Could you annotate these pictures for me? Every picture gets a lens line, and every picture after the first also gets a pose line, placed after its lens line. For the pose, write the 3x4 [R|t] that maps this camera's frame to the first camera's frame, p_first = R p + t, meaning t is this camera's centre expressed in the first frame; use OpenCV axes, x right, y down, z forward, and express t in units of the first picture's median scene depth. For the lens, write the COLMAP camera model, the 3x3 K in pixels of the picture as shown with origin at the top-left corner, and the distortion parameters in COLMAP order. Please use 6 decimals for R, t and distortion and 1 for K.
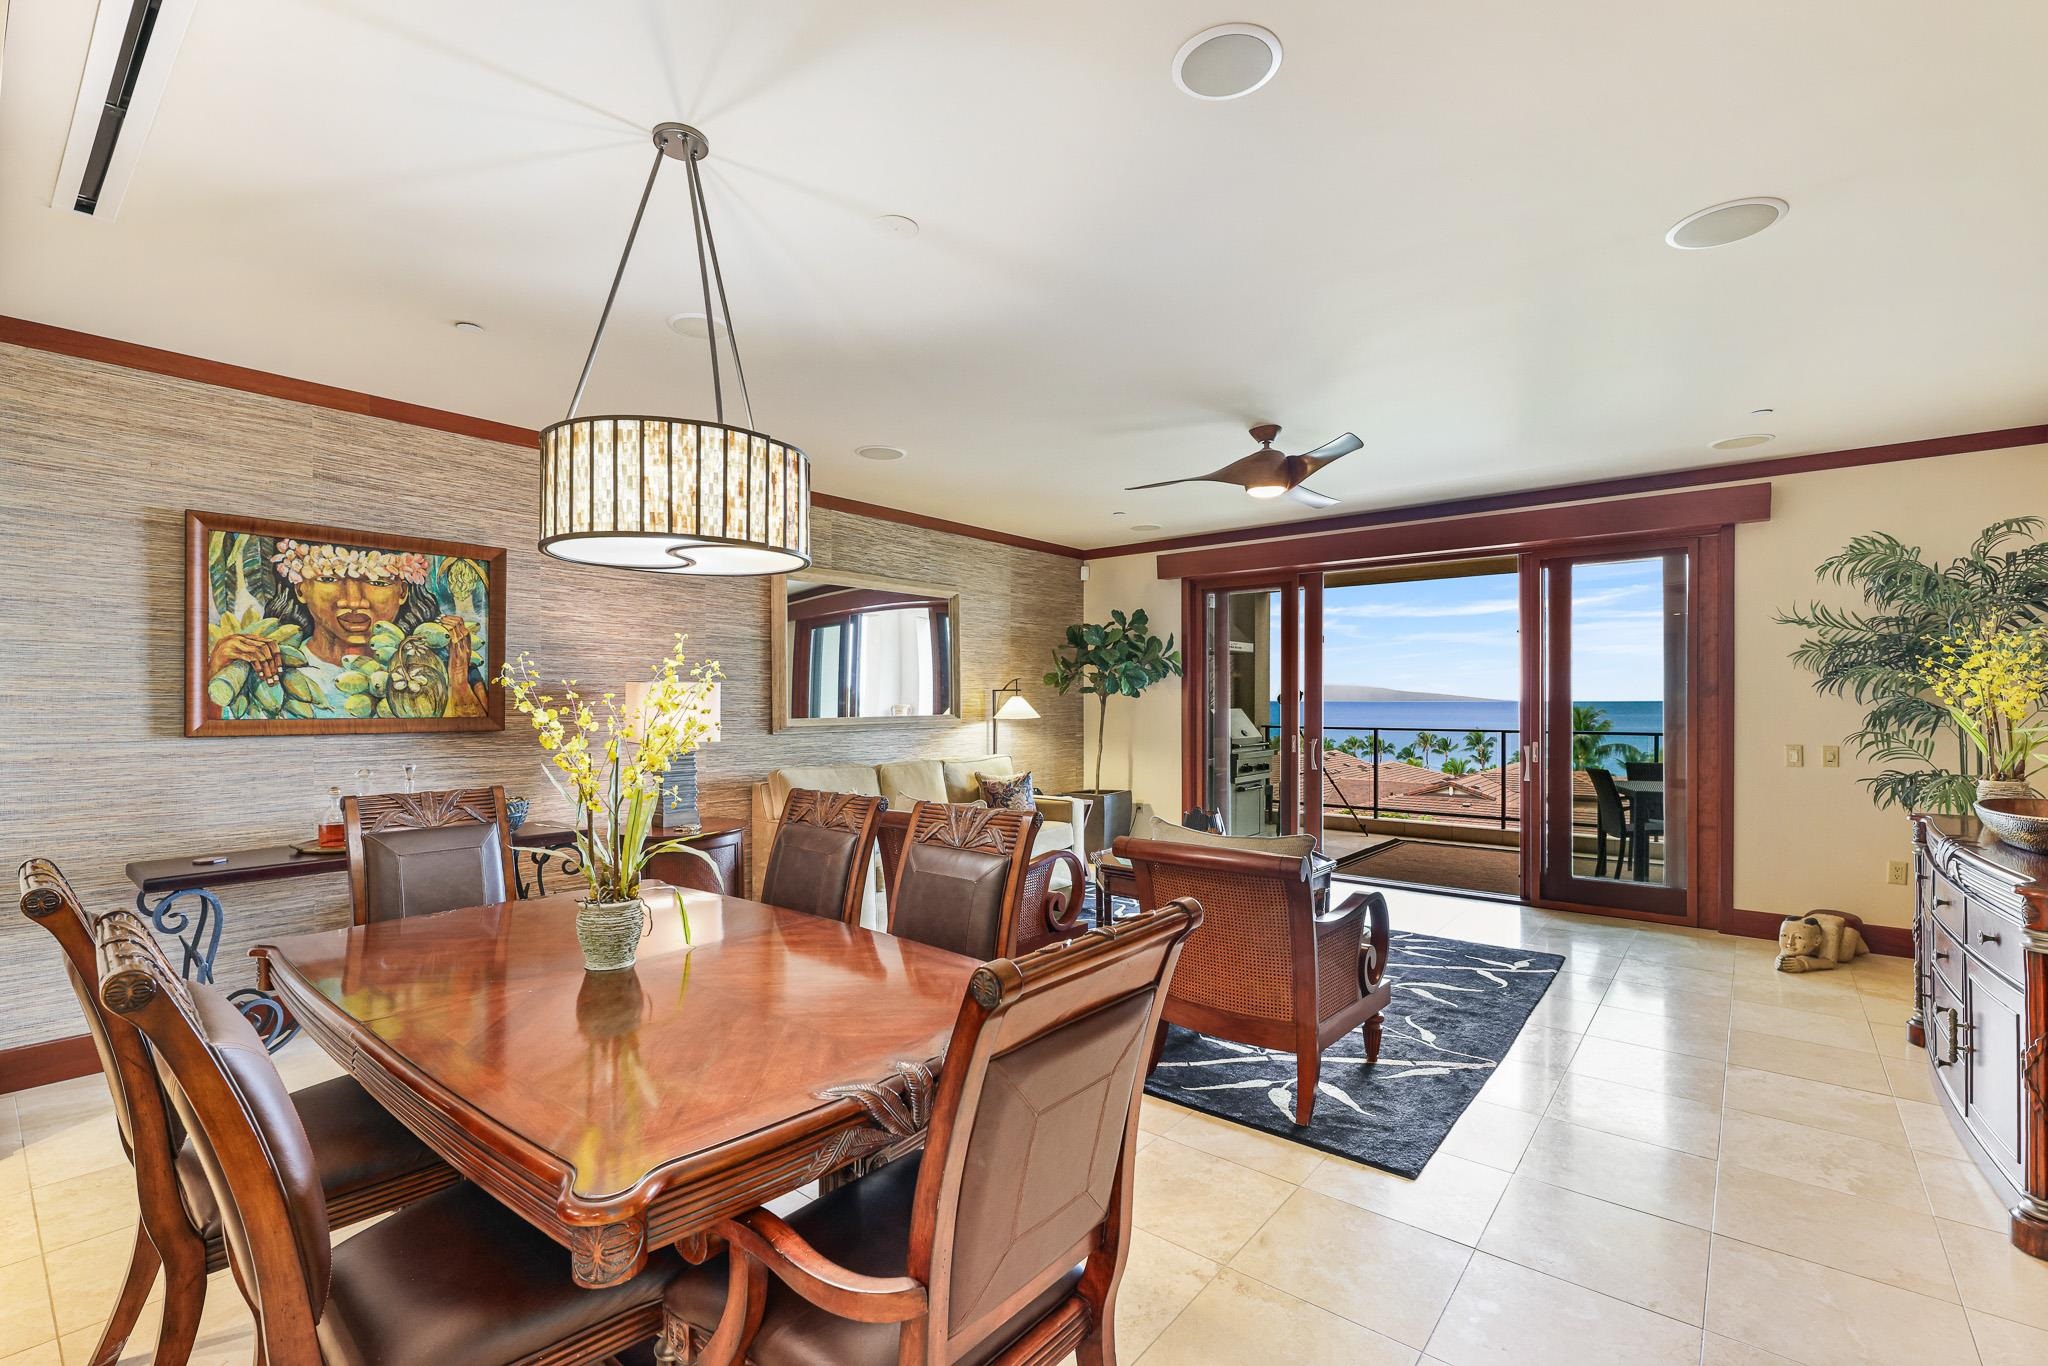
lens RADIAL K [[884.2, 0, 1031.9], [0, 884.2, 703.7], [0, 0, 1]] dist [0.001987, 0.000643]
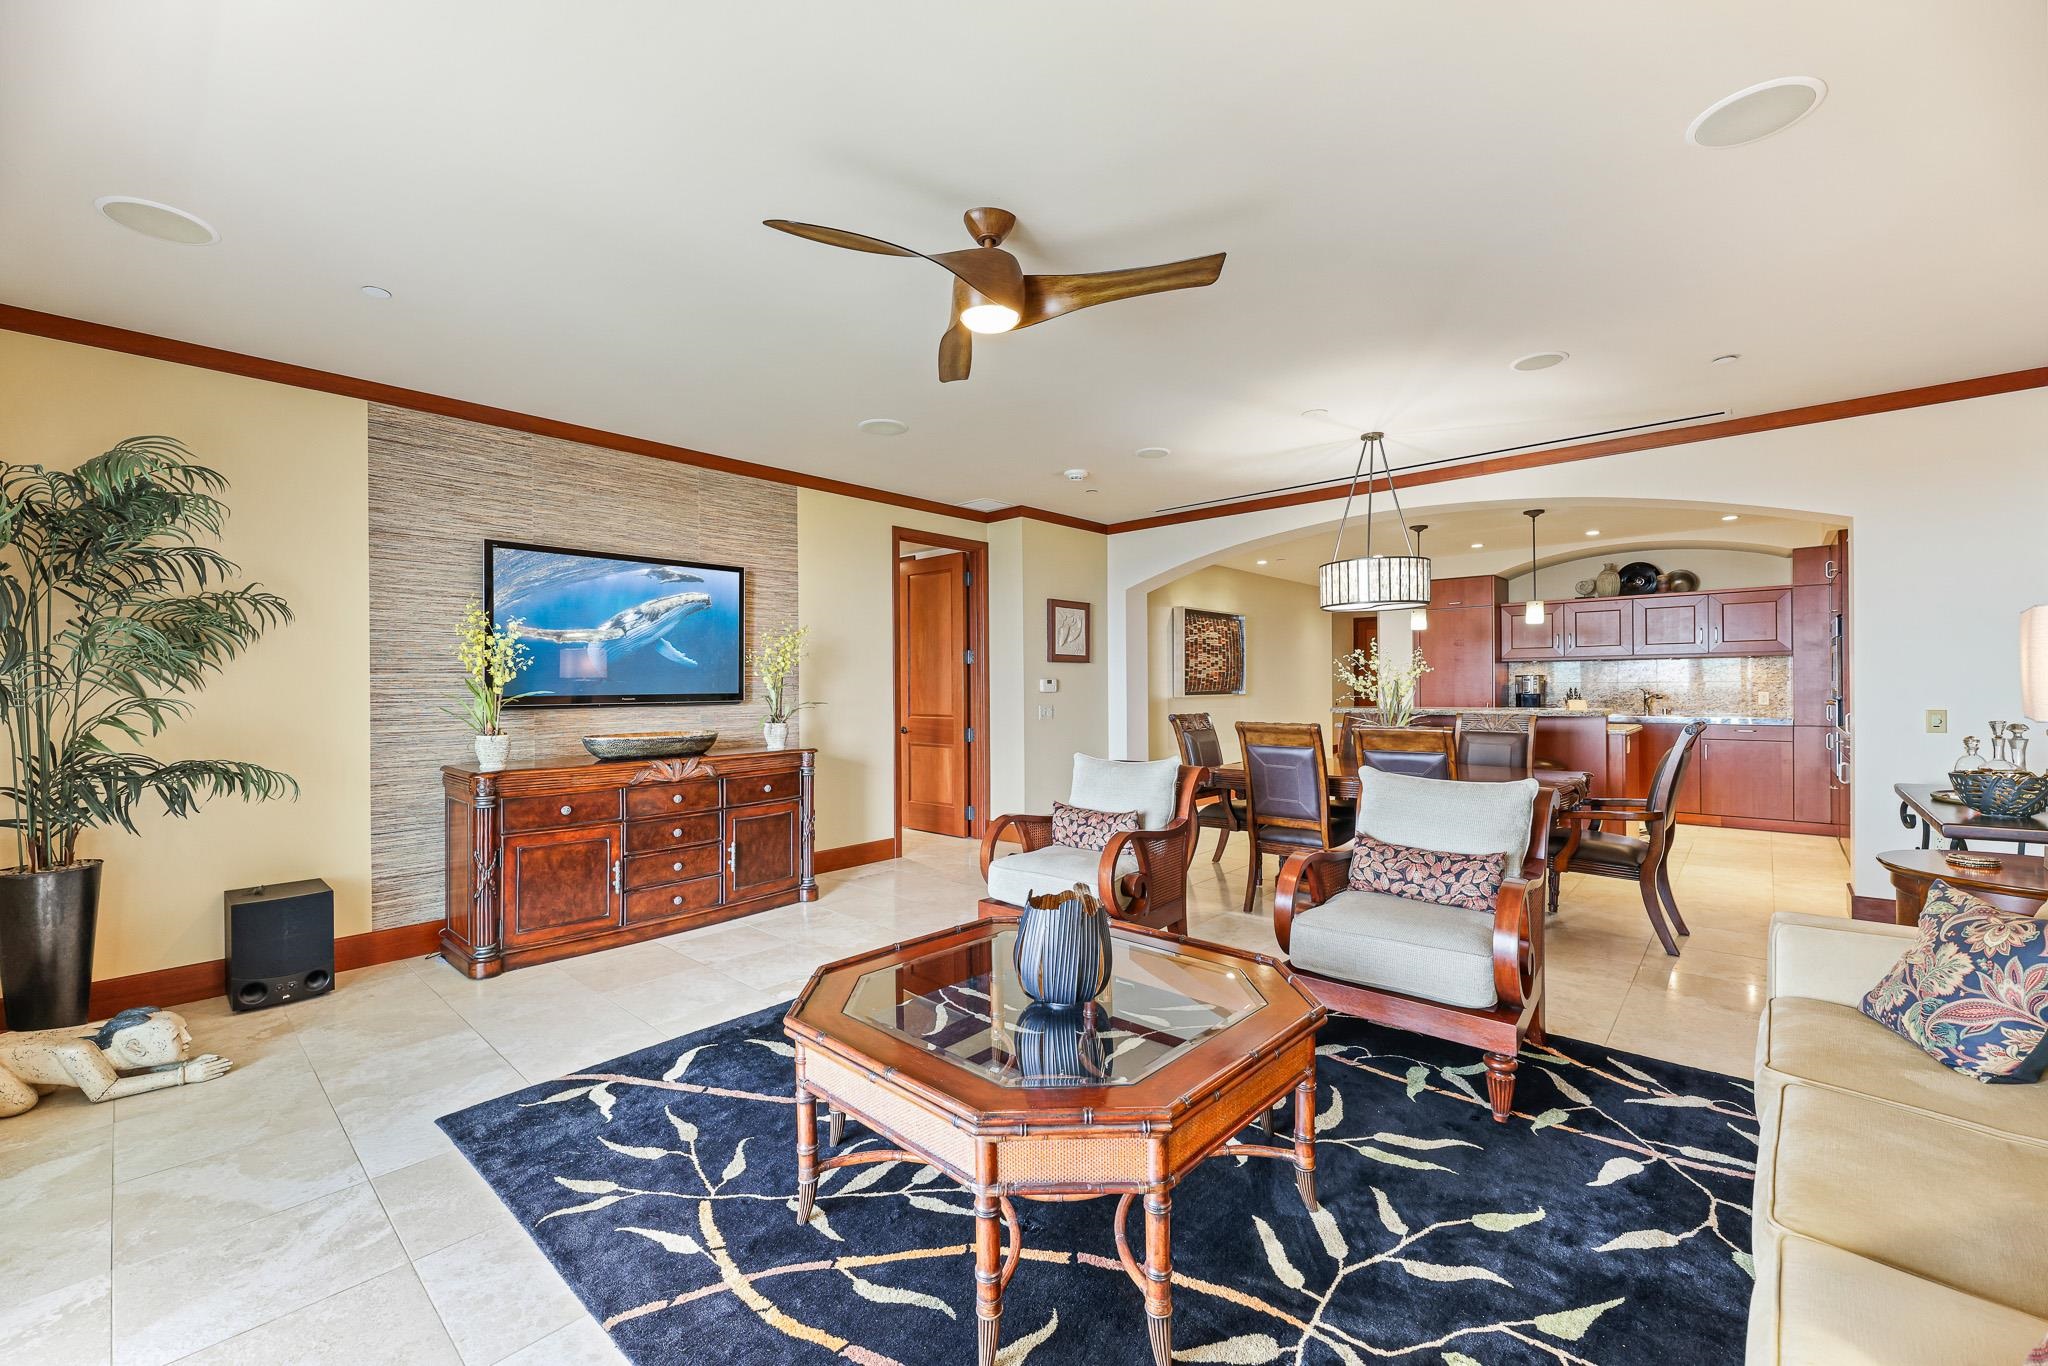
lens RADIAL K [[823.0, 0, 1034.3], [0, 823.0, 670.9], [0, 0, 1]] dist [-0.001209, -0.000443]
pose [[-0.999006, 0.011280, 0.043136, 0.207287], [0.010722, 0.999856, -0.013150, 0.014557], [-0.043278, -0.012674, -0.998983, 1.557363]]
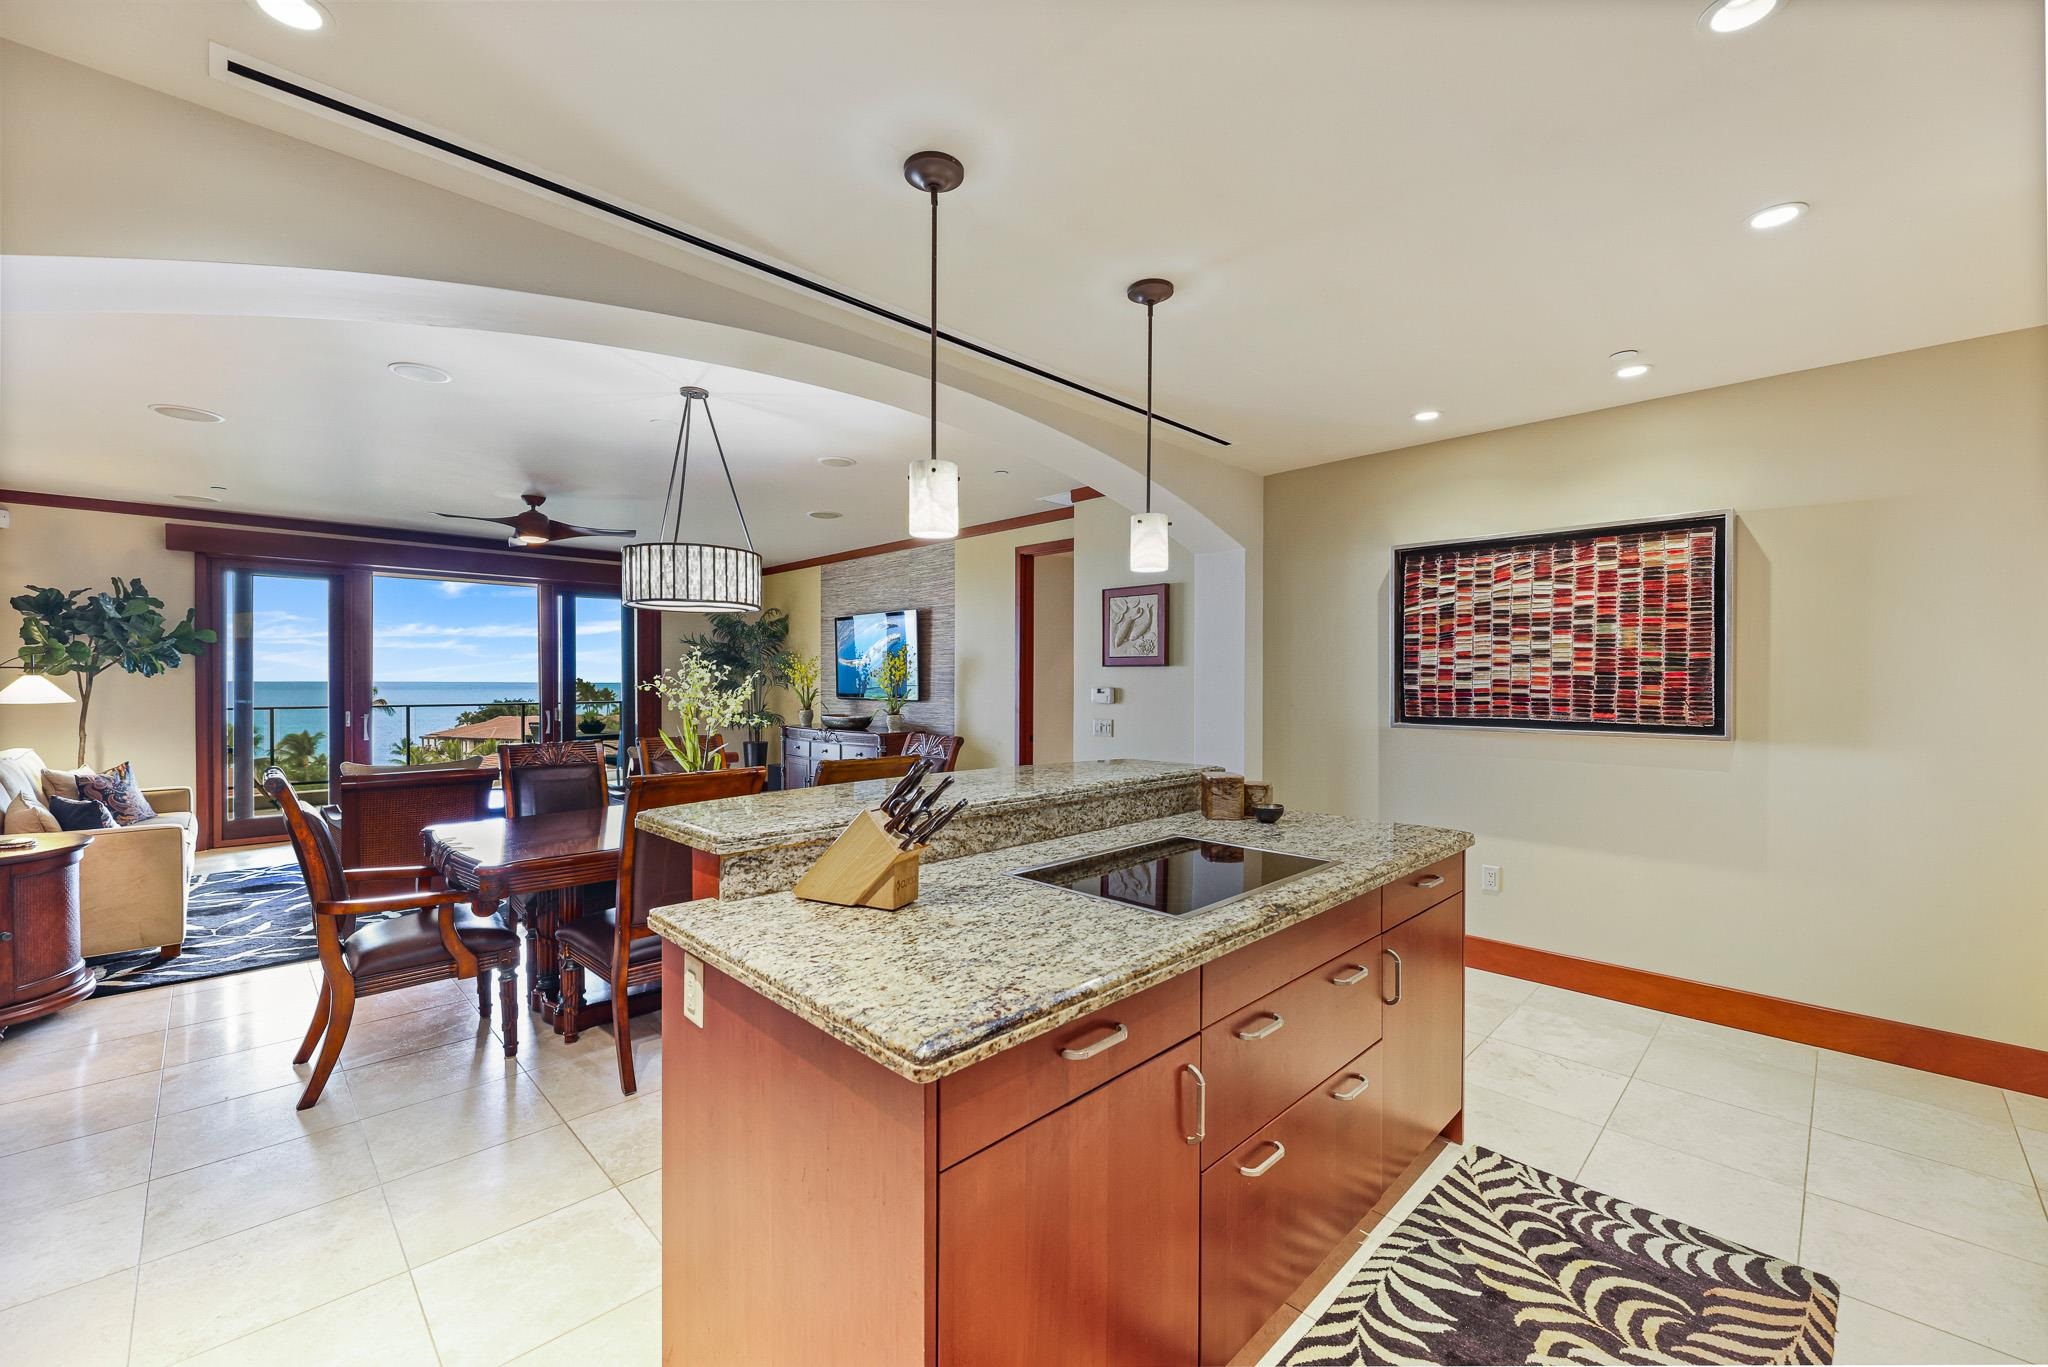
lens RADIAL K [[818.3, 0, 1024.0], [0, 818.3, 683.5], [0, 0, 1]] dist [-0.001885, -0.000201]
pose [[0.108533, -0.002229, 0.994090, -0.985351], [0.003772, 0.999991, 0.001830, 0.000810], [-0.994086, 0.003551, 0.108541, 0.038942]]
